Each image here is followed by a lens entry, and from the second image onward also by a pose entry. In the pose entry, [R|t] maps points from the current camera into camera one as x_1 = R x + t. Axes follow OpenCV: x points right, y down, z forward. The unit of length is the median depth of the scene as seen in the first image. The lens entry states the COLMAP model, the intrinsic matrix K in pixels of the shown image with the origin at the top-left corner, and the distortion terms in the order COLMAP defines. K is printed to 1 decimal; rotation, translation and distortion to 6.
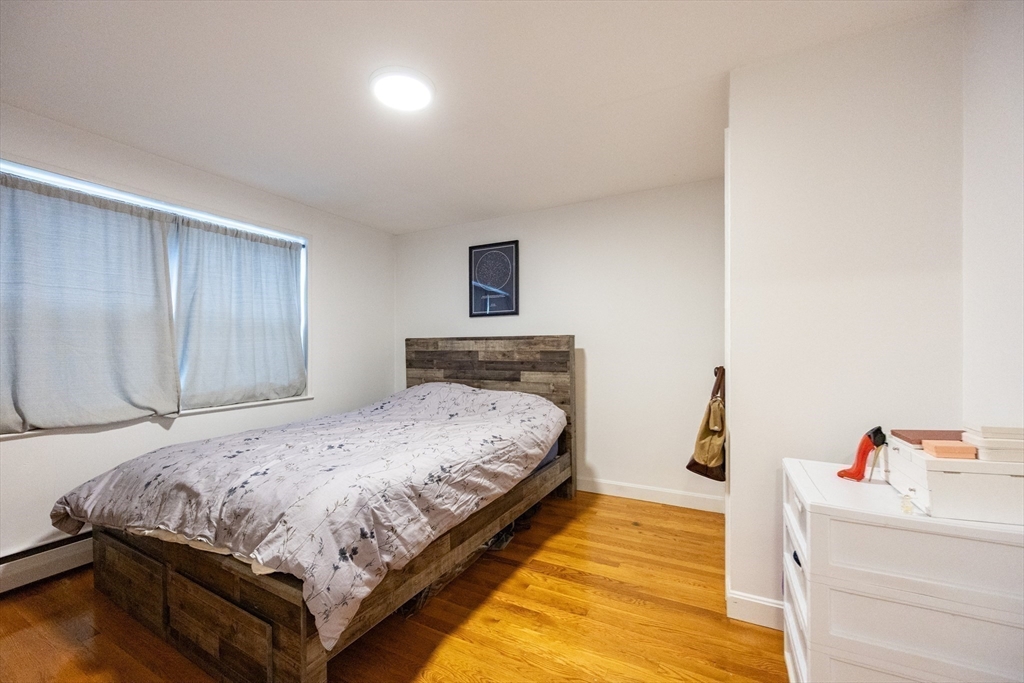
lens RADIAL K [[404.8, 0, 505.8], [0, 404.8, 333.6], [0, 0, 1]] dist [-0.000891, -0.000057]
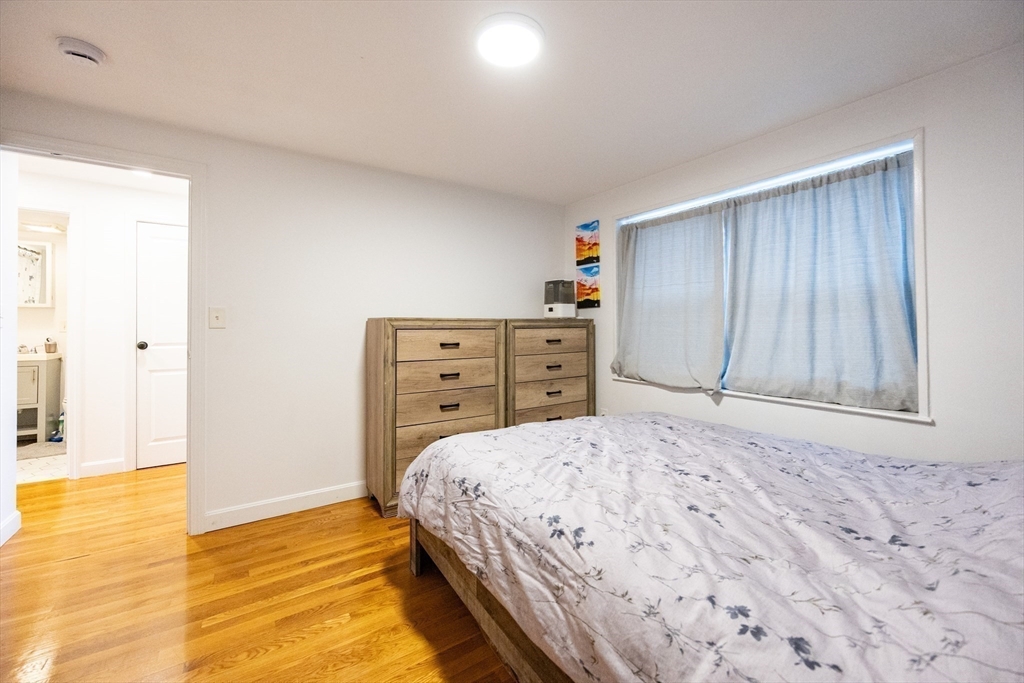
lens RADIAL K [[414.4, 0, 512.2], [0, 414.4, 317.5], [0, 0, 1]] dist [-0.000976, -0.000104]
pose [[-0.473528, -0.005695, -0.880761, 0.368554], [0.036359, 0.999000, -0.026007, 0.013724], [0.880028, -0.044338, -0.472847, 1.001240]]
